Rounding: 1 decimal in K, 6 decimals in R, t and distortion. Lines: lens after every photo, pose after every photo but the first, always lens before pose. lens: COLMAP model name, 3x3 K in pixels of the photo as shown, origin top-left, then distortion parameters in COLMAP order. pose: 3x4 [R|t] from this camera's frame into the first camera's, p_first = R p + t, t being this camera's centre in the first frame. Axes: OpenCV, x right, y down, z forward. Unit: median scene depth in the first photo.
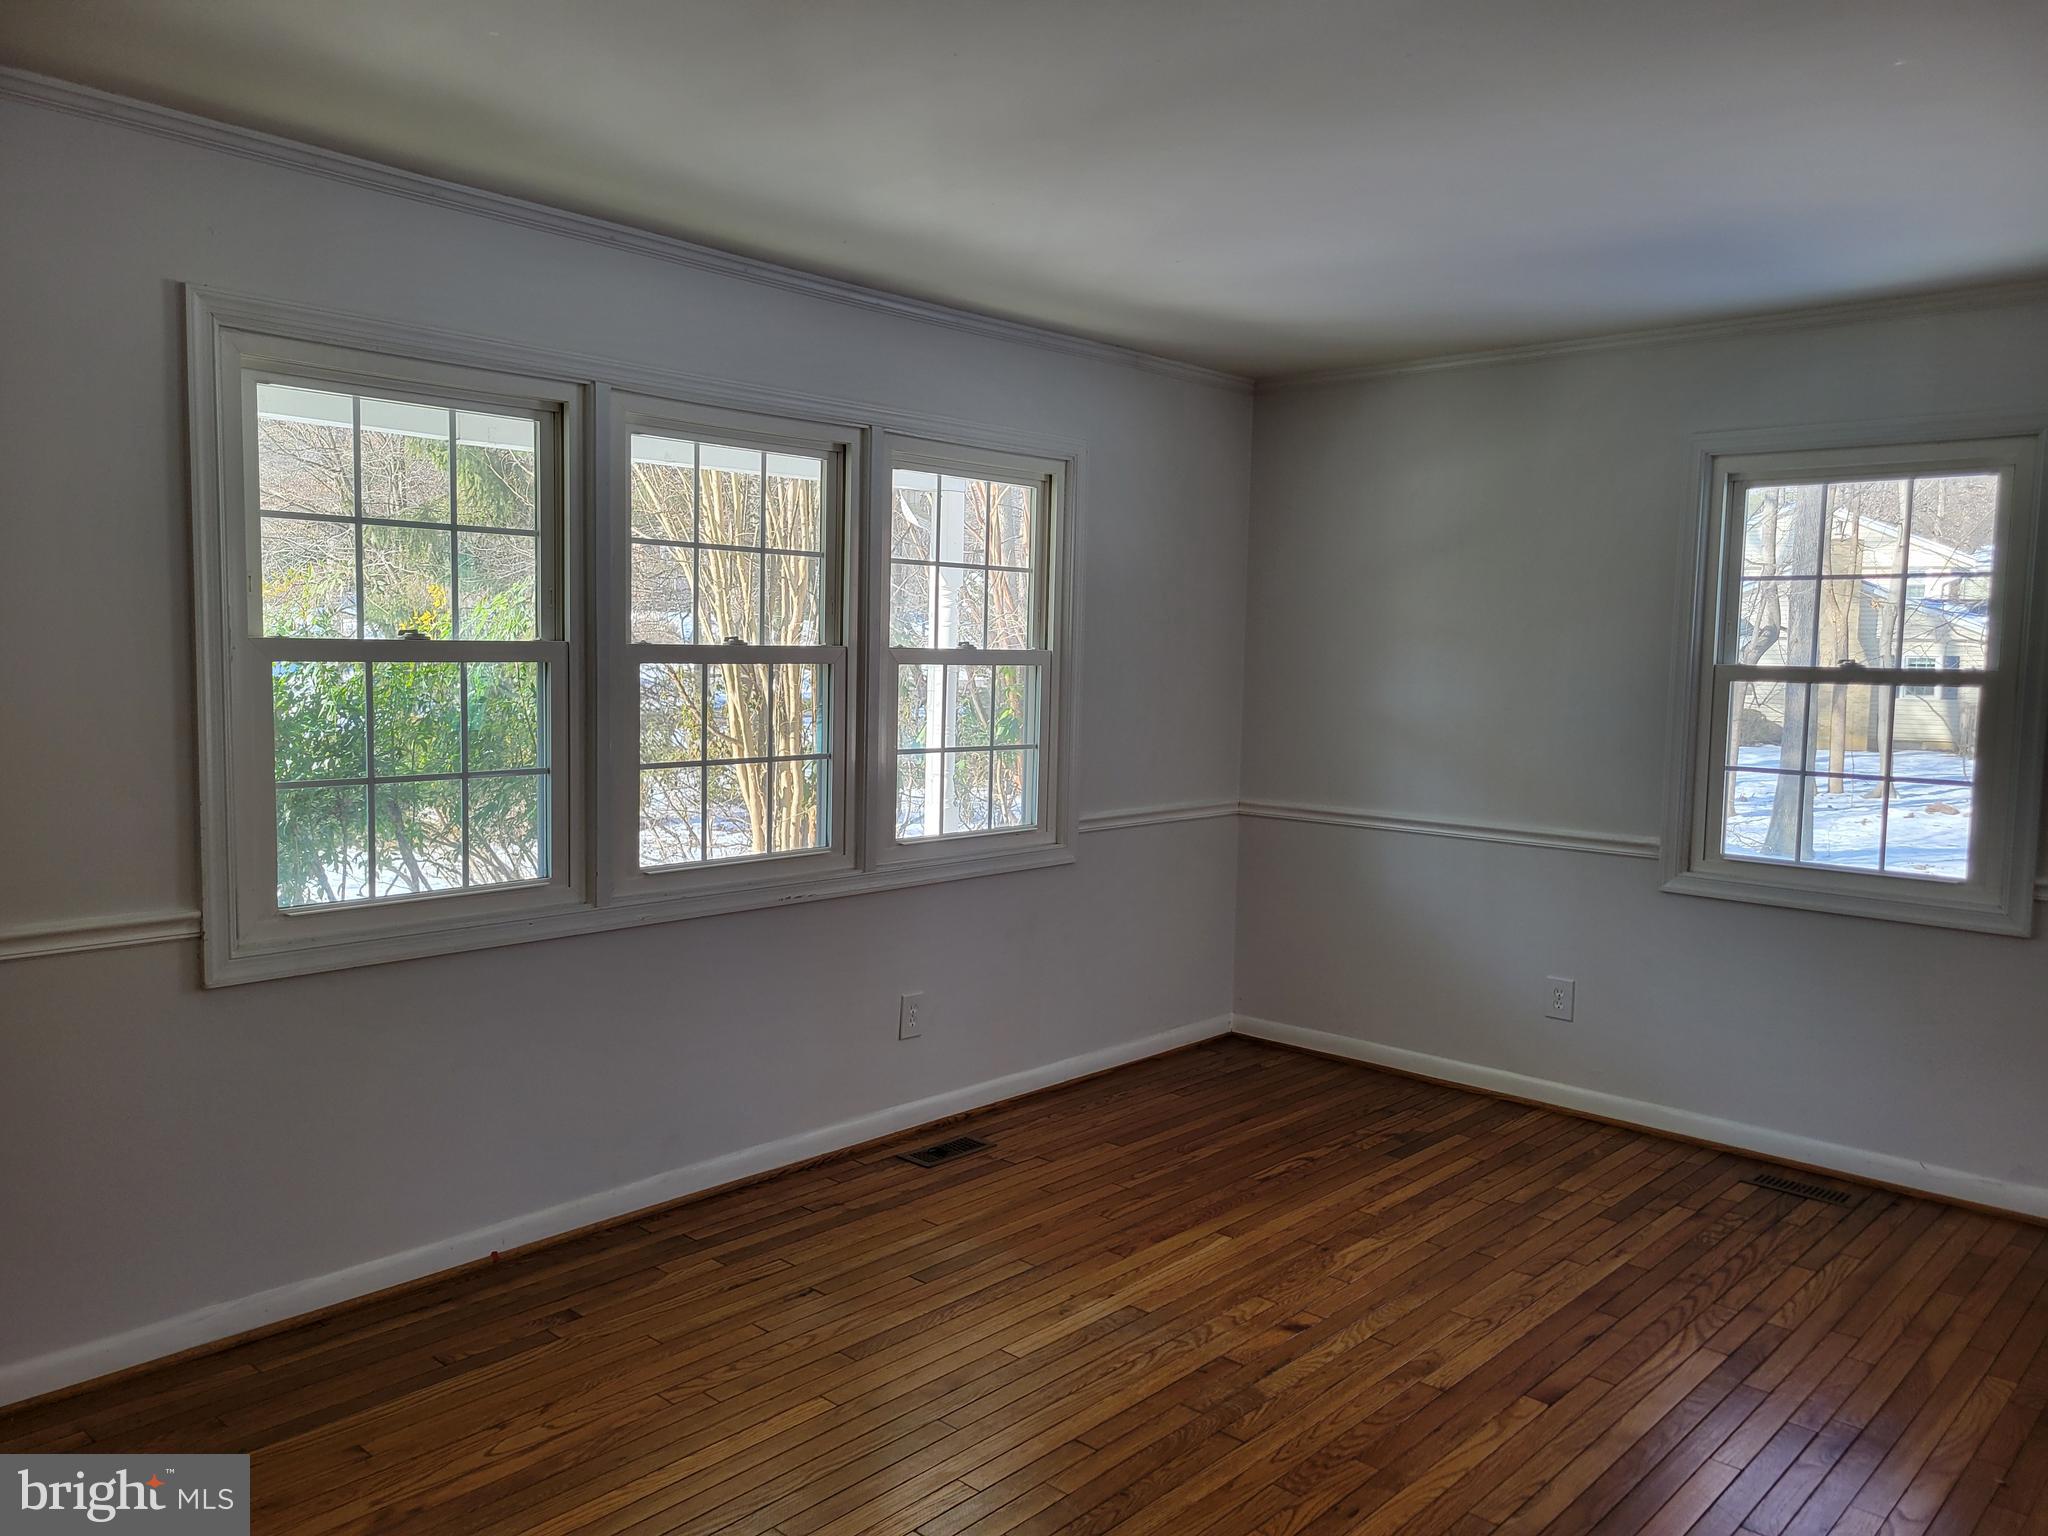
lens RADIAL K [[1548.2, 0, 1021.1], [0, 1548.2, 773.8], [0, 0, 1]] dist [0.061561, -0.004399]
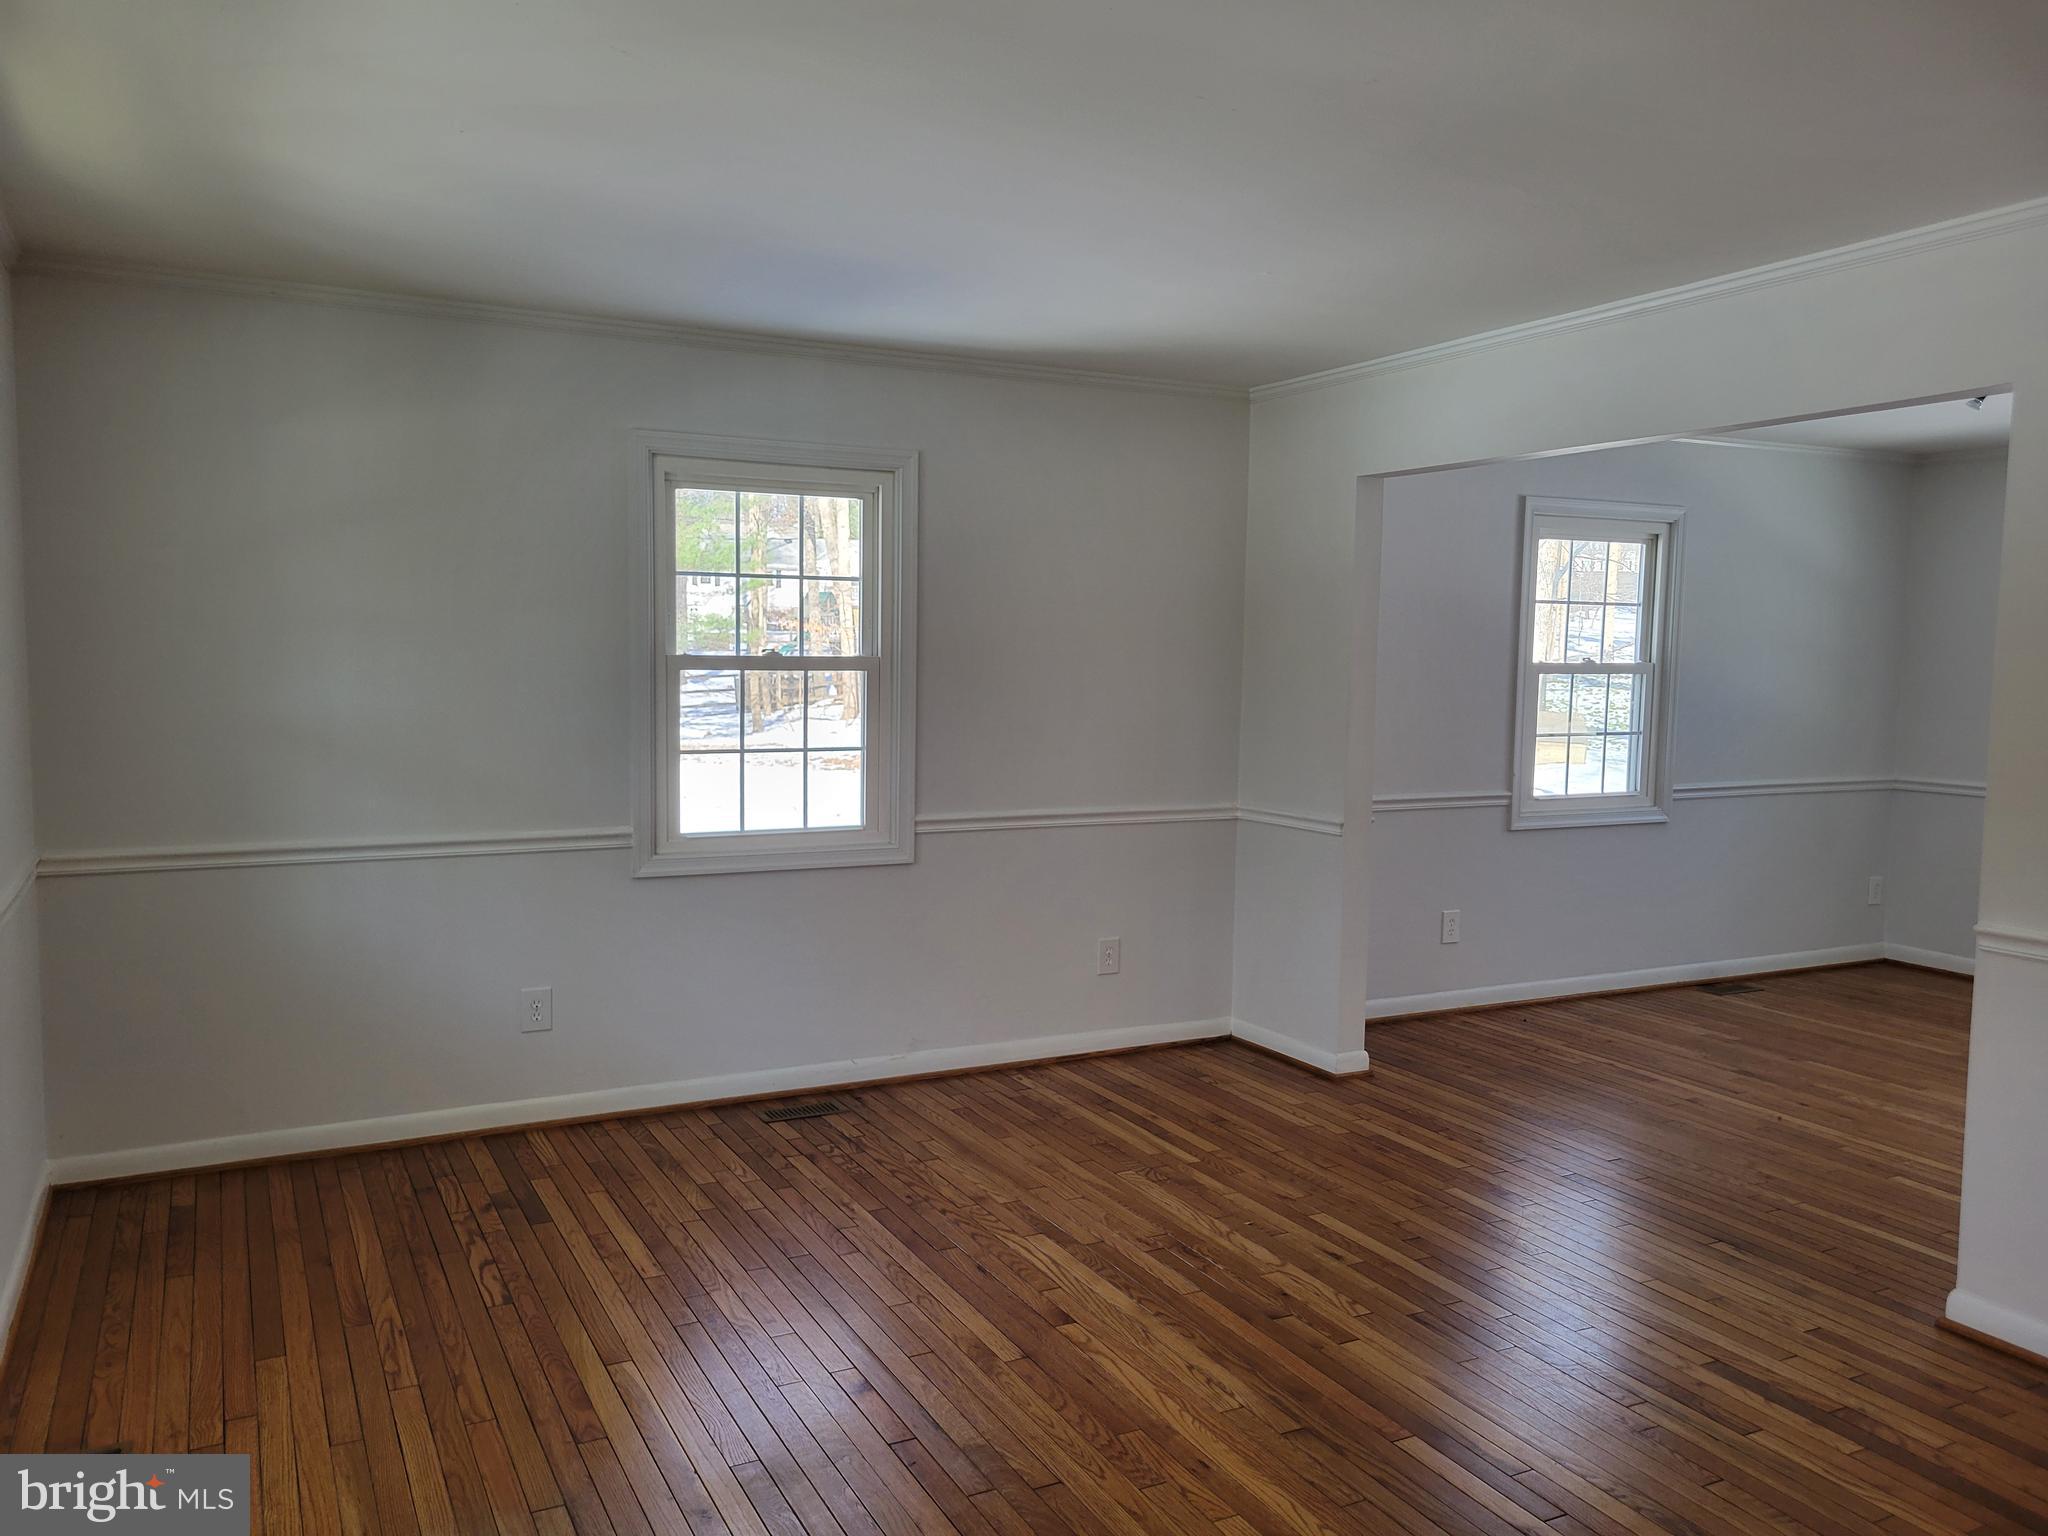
lens RADIAL K [[1527.1, 0, 1033.2], [0, 1527.1, 776.0], [0, 0, 1]] dist [0.034483, -0.010890]
pose [[0.341166, -0.092856, 0.935406, -0.496934], [0.074327, 0.994658, 0.071629, -0.049854], [-0.937060, 0.045089, 0.346245, 0.476617]]
